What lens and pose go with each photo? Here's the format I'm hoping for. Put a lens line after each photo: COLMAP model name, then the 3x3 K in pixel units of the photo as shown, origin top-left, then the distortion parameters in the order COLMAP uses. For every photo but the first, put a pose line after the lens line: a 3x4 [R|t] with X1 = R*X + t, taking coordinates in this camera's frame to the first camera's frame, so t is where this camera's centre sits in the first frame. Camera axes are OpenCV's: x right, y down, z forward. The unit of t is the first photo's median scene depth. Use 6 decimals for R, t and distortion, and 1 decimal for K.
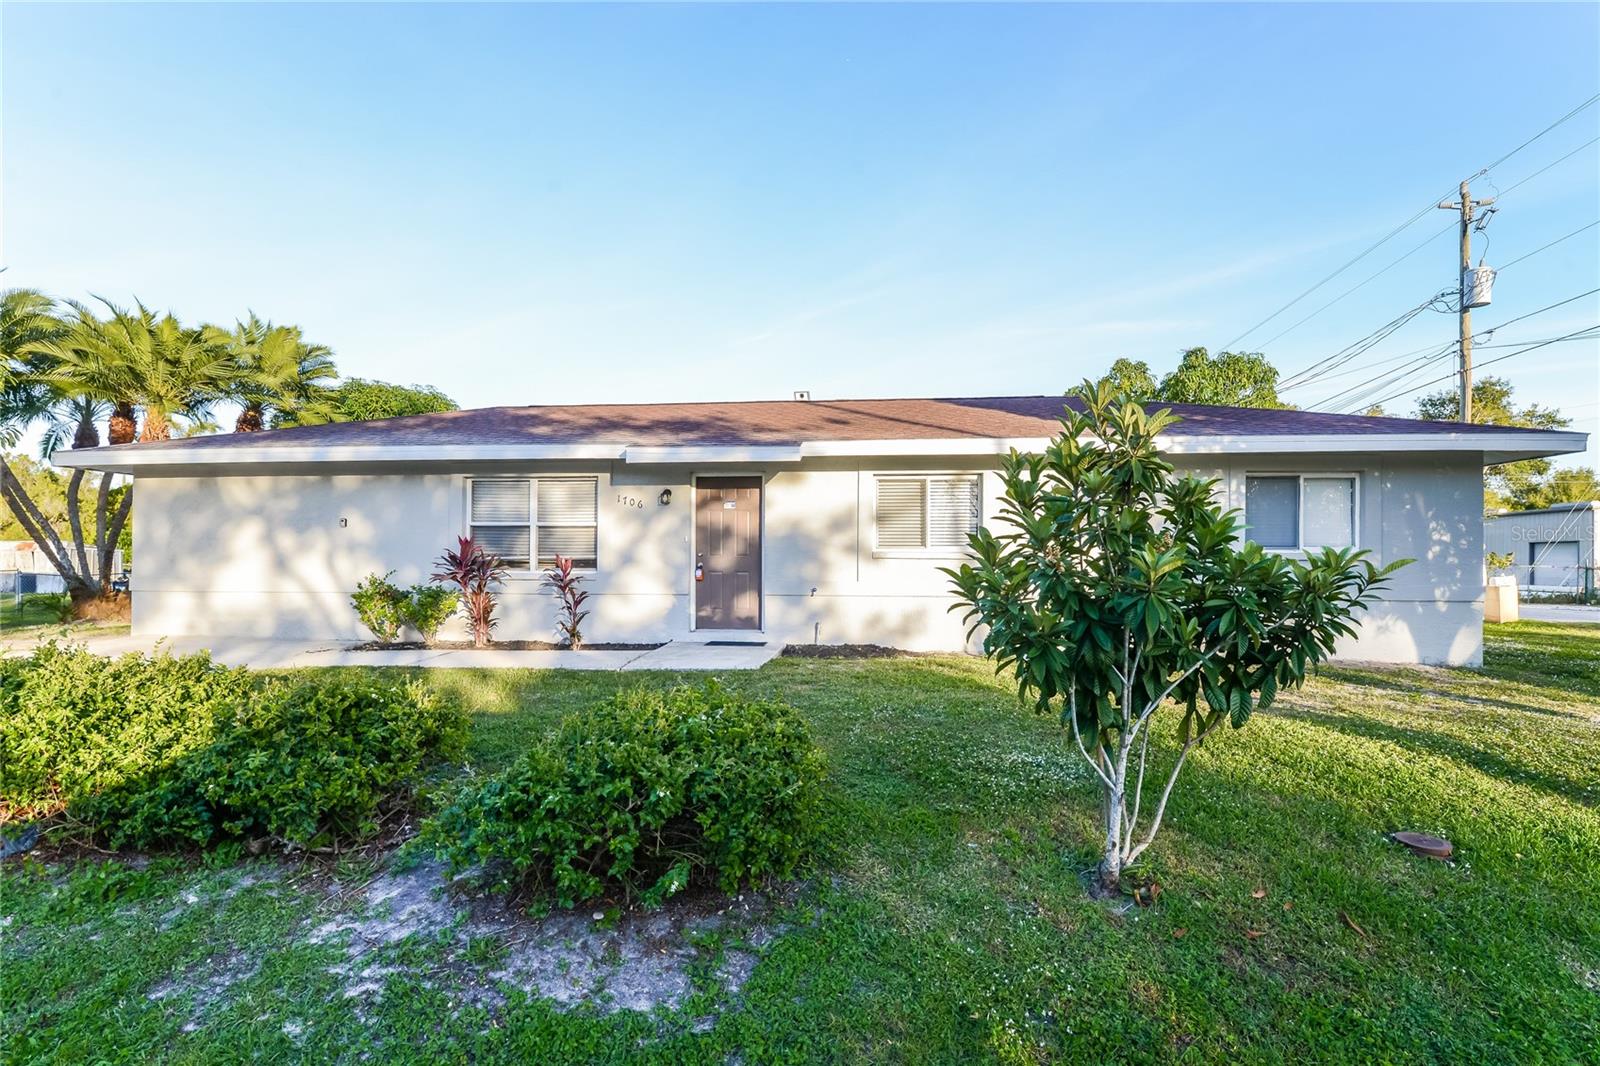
lens RADIAL K [[740.7, 0, 800.0], [0, 740.7, 533.0], [0, 0, 1]] dist [0.001512, -0.008979]
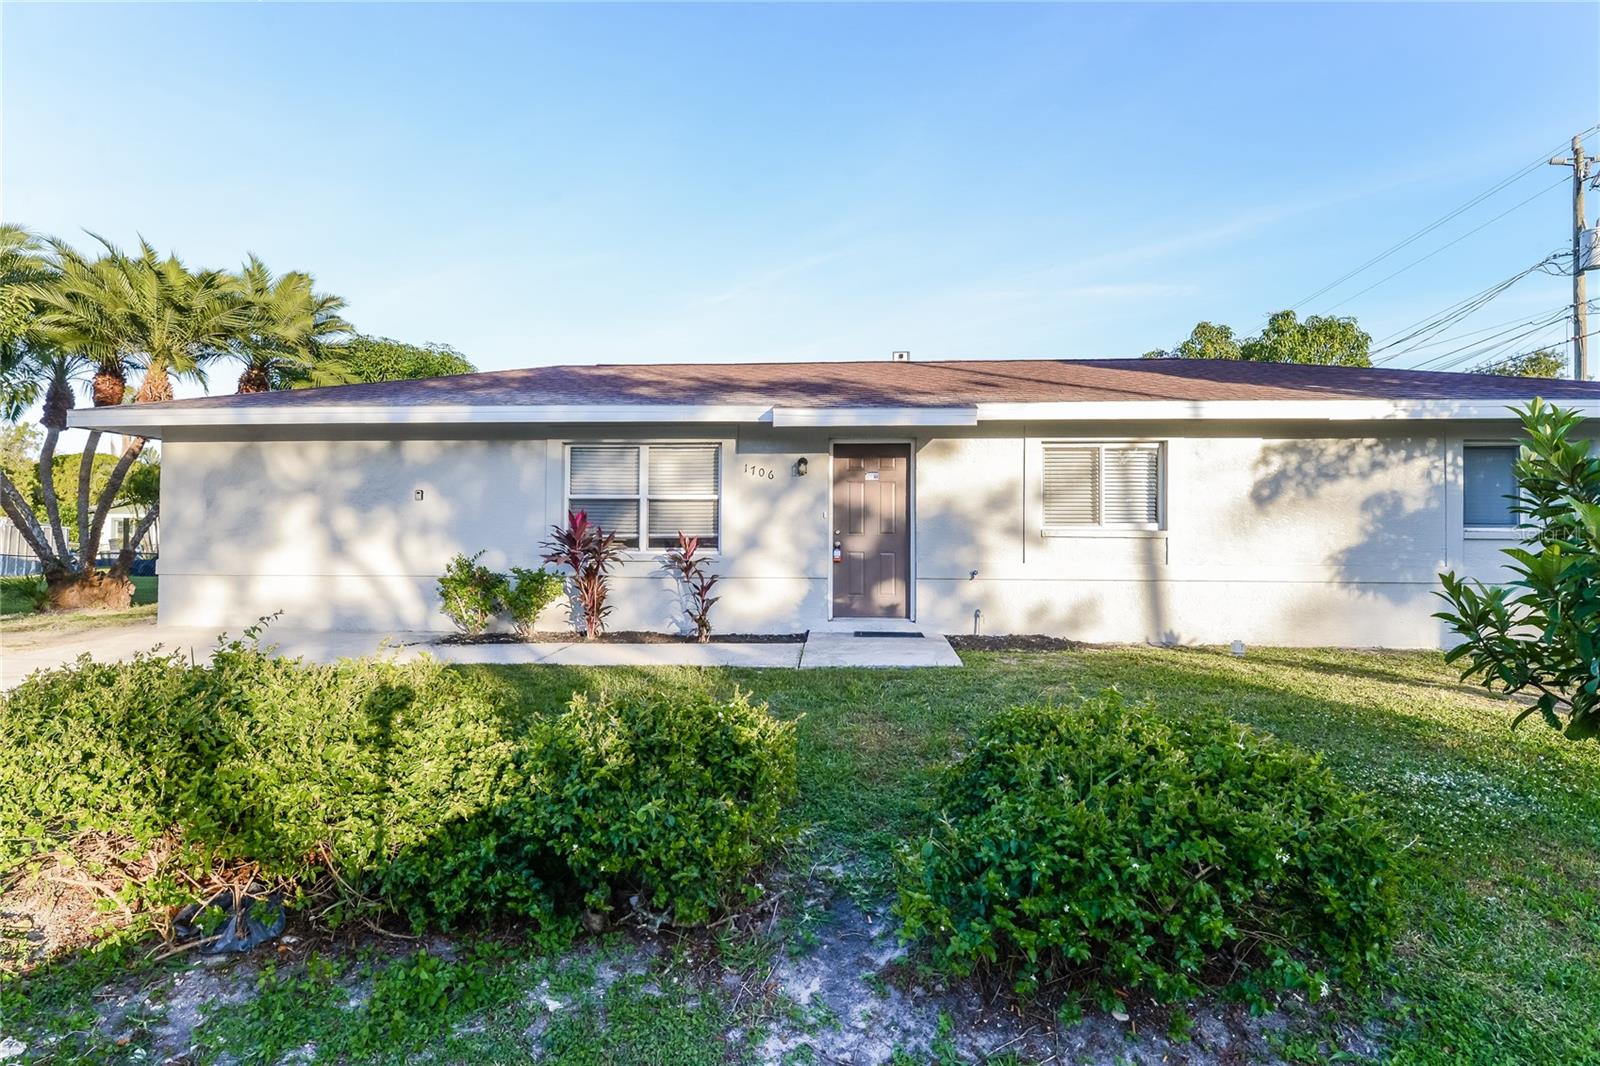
lens RADIAL K [[783.5, 0, 796.7], [0, 783.5, 508.3], [0, 0, 1]] dist [0.012663, -0.015300]
pose [[0.999430, 0.002122, 0.033687, -0.212854], [-0.002013, 0.999993, -0.003270, 0.003216], [-0.033694, 0.003200, 0.999427, 0.074549]]
